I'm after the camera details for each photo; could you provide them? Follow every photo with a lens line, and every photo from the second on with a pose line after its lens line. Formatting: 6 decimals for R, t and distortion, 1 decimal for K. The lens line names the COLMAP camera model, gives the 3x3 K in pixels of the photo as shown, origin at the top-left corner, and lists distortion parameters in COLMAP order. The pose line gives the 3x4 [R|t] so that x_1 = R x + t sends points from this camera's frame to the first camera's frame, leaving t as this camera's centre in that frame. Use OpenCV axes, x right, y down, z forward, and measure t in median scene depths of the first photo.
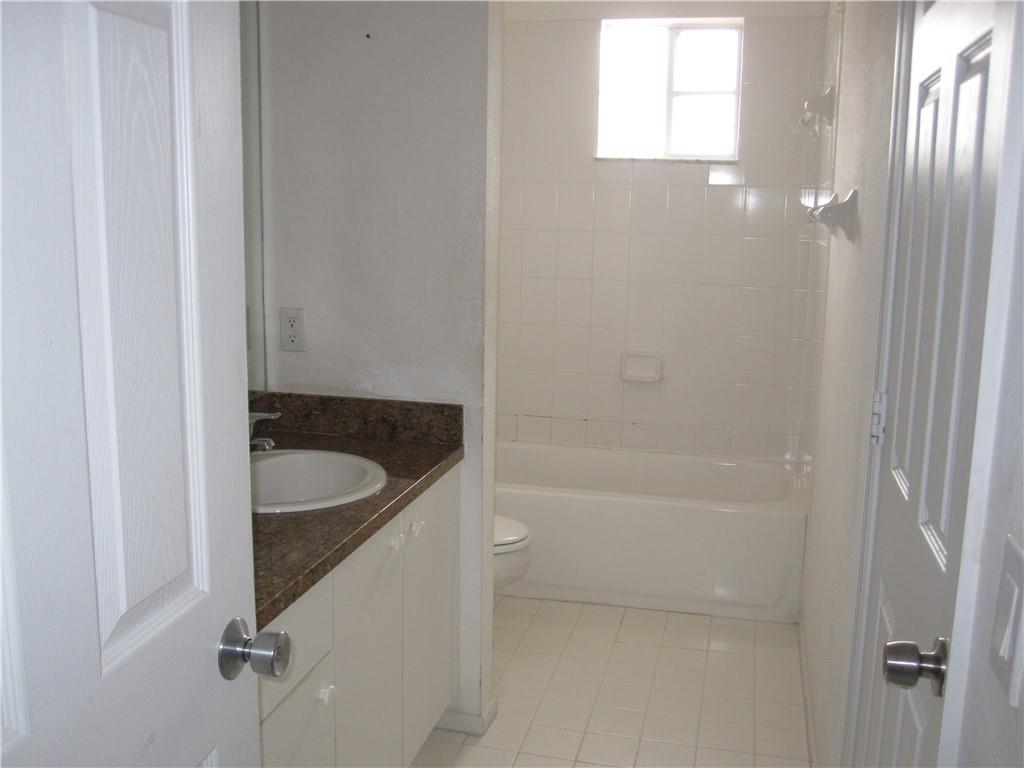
lens RADIAL K [[1039.3, 0, 512.0], [0, 1039.3, 384.0], [0, 0, 1]] dist [-0.057751, 0.002411]
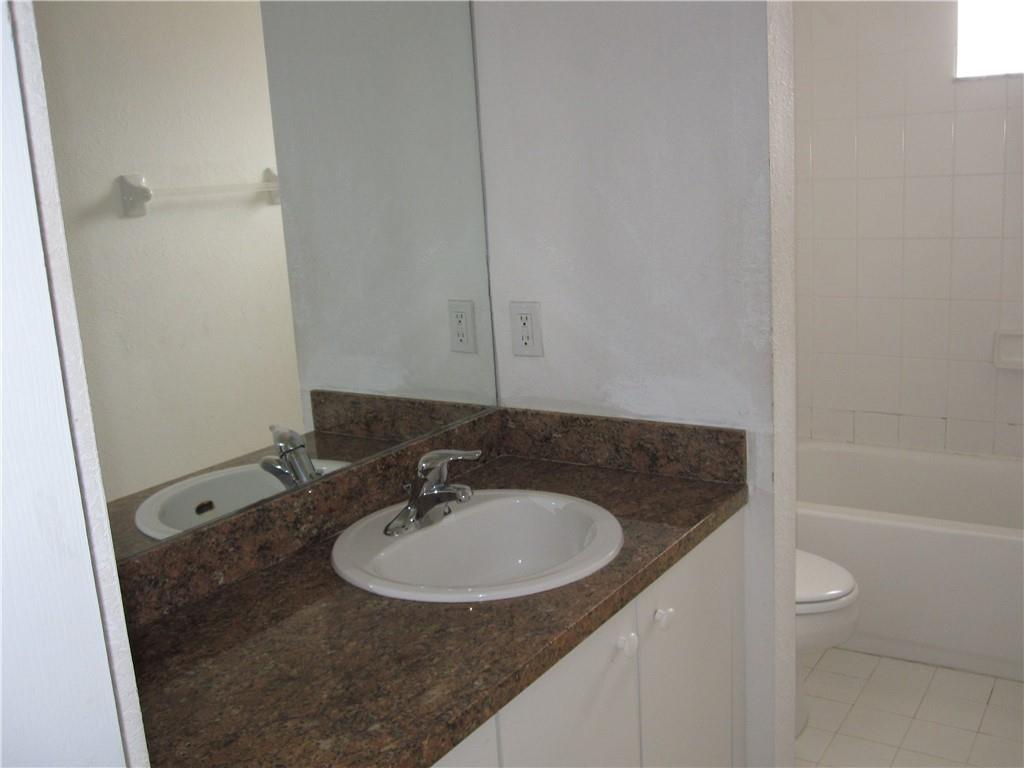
lens RADIAL K [[1039.3, 0, 512.0], [0, 1039.3, 384.0], [0, 0, 1]] dist [-0.057751, 0.002411]
pose [[0.940418, -0.002798, -0.340009, 0.044895], [0.015847, 0.999240, 0.035608, -0.039990], [0.339651, -0.038874, 0.939748, 0.267359]]
